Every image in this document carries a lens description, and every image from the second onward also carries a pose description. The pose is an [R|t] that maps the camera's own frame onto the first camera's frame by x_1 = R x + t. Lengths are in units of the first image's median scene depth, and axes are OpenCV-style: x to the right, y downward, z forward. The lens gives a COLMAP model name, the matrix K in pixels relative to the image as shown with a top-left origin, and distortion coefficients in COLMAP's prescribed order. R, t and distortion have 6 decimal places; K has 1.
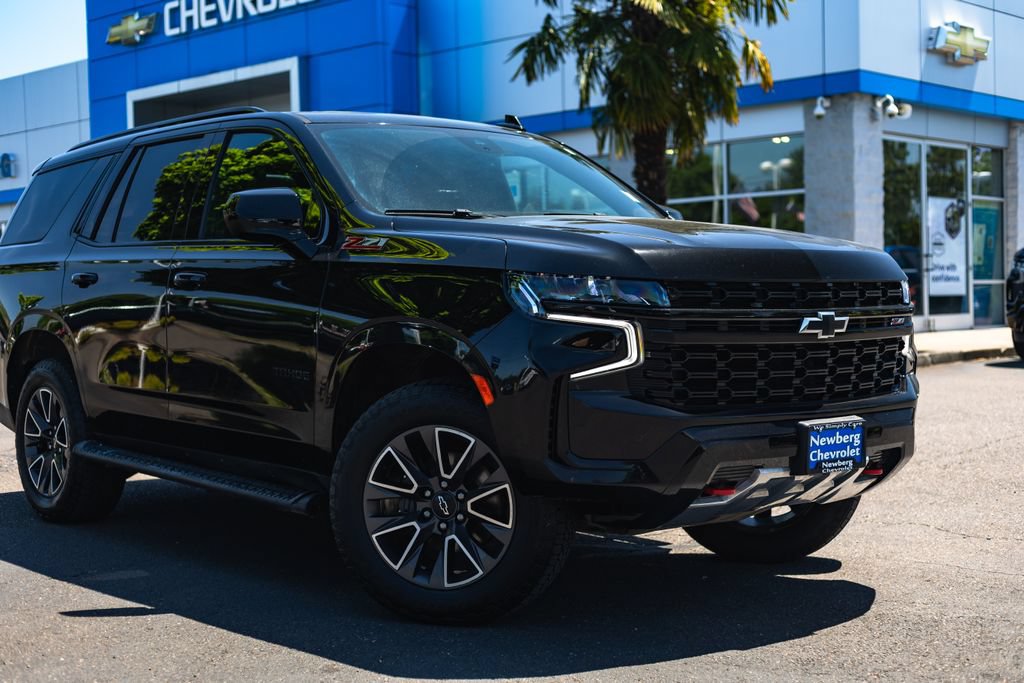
lens RADIAL K [[1472.0, 0, 510.6], [0, 1472.0, 365.9], [0, 0, 1]] dist [0.003817, 0.055840]
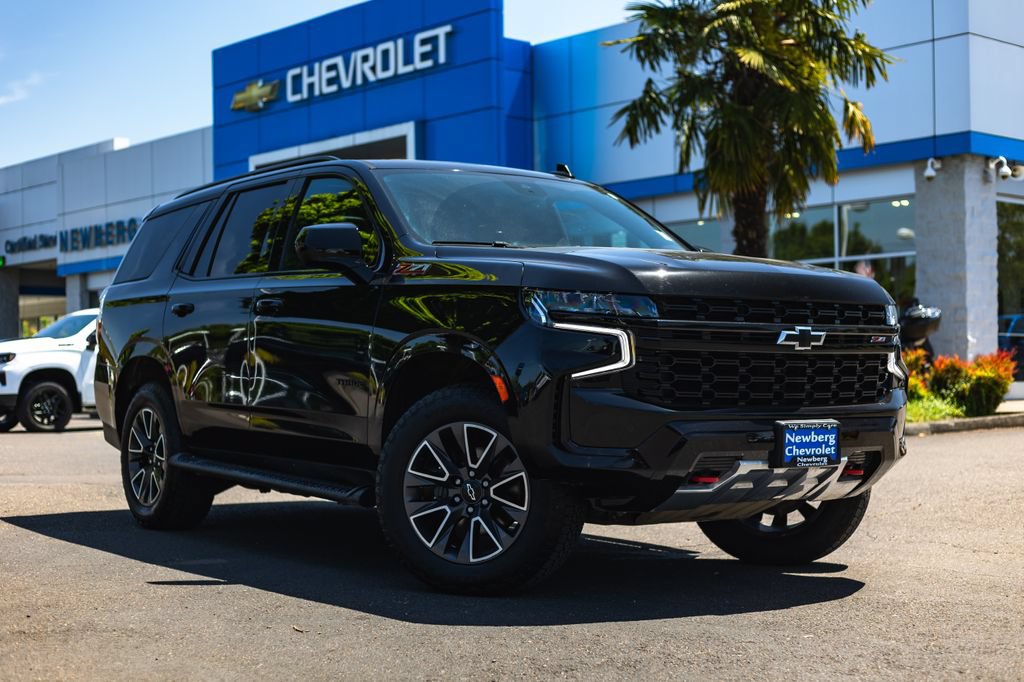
lens RADIAL K [[1542.4, 0, 513.7], [0, 1542.4, 363.5], [0, 0, 1]] dist [0.003157, 0.028017]
pose [[0.996123, 0.010008, -0.087397, 0.089339], [-0.014643, 0.998511, -0.052556, 0.054900], [0.086741, 0.053632, 0.994786, -0.201571]]
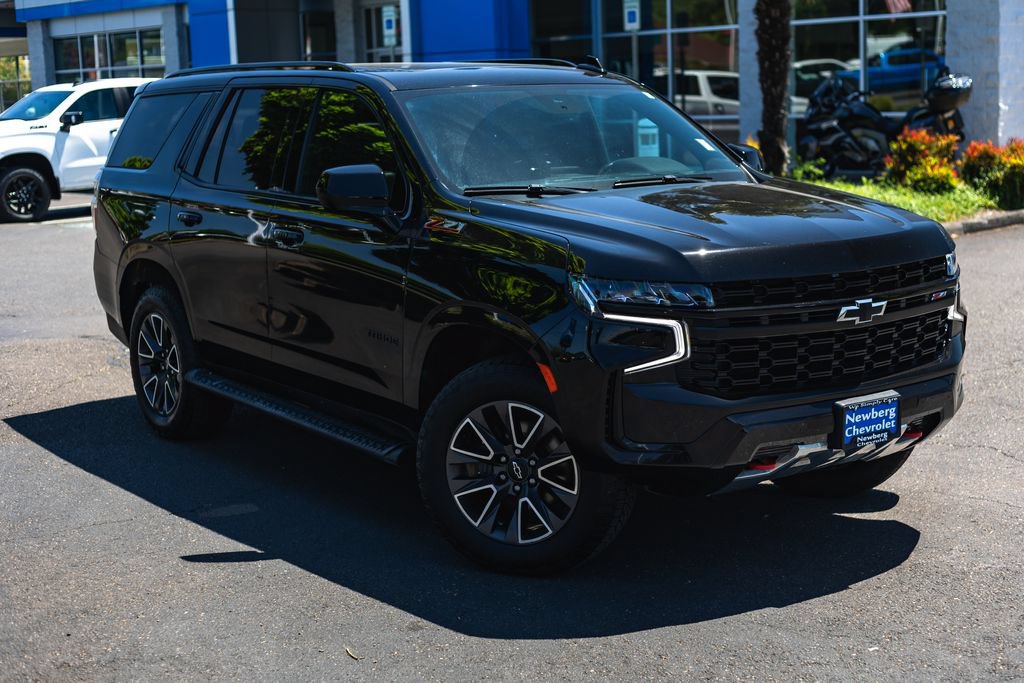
lens RADIAL K [[1617.8, 0, 556.9], [0, 1617.8, 339.8], [0, 0, 1]] dist [0.008511, -0.004830]
pose [[0.998352, -0.002677, -0.057318, 0.052597], [0.009276, 0.993302, 0.115171, -0.138509], [0.056626, -0.115513, 0.991691, -0.192968]]
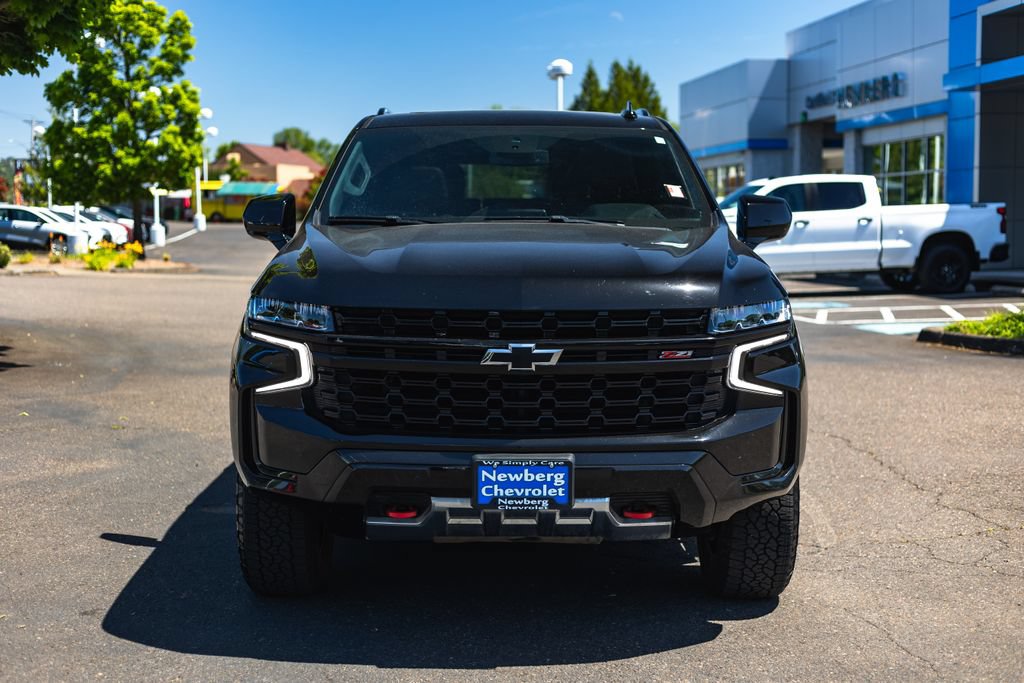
lens RADIAL K [[1500.9, 0, 512.0], [0, 1500.9, 341.5], [0, 0, 1]] dist [0.034398, 0.047319]
pose [[0.774101, 0.070446, -0.629130, 0.775709], [-0.040774, 0.997274, 0.061500, -0.092132], [0.631748, -0.021955, 0.774863, 0.223704]]
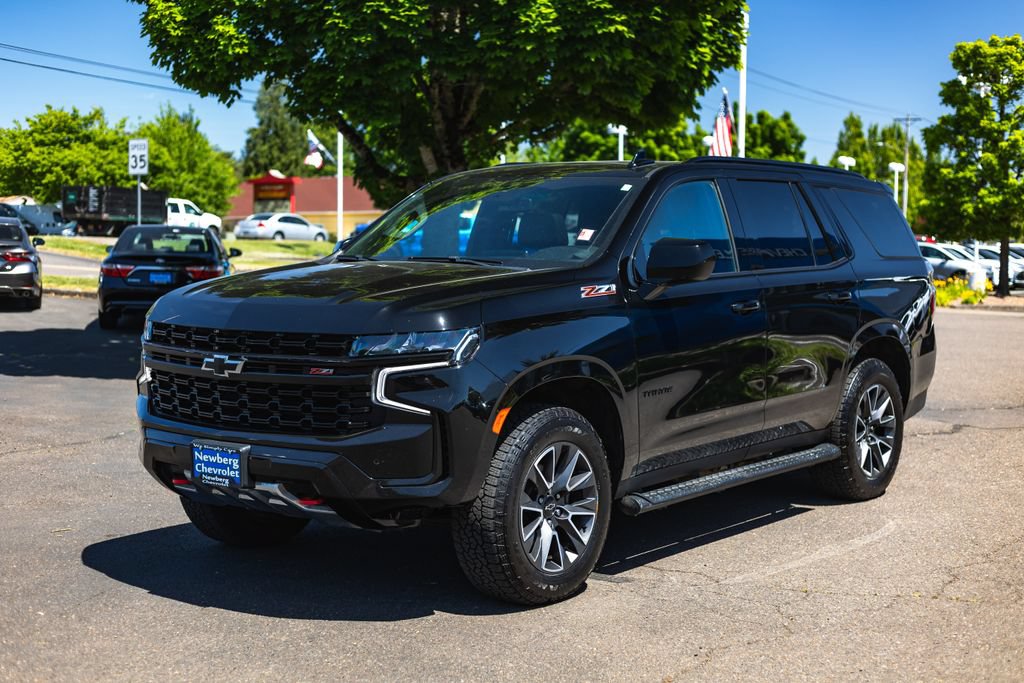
lens RADIAL K [[1472.0, 0, 510.6], [0, 1472.0, 365.9], [0, 0, 1]] dist [0.003817, 0.055840]
pose [[0.206606, 0.097194, -0.973585, 1.372616], [-0.053054, 0.994703, 0.088044, -0.139679], [0.976985, 0.033462, 0.210668, 0.919370]]
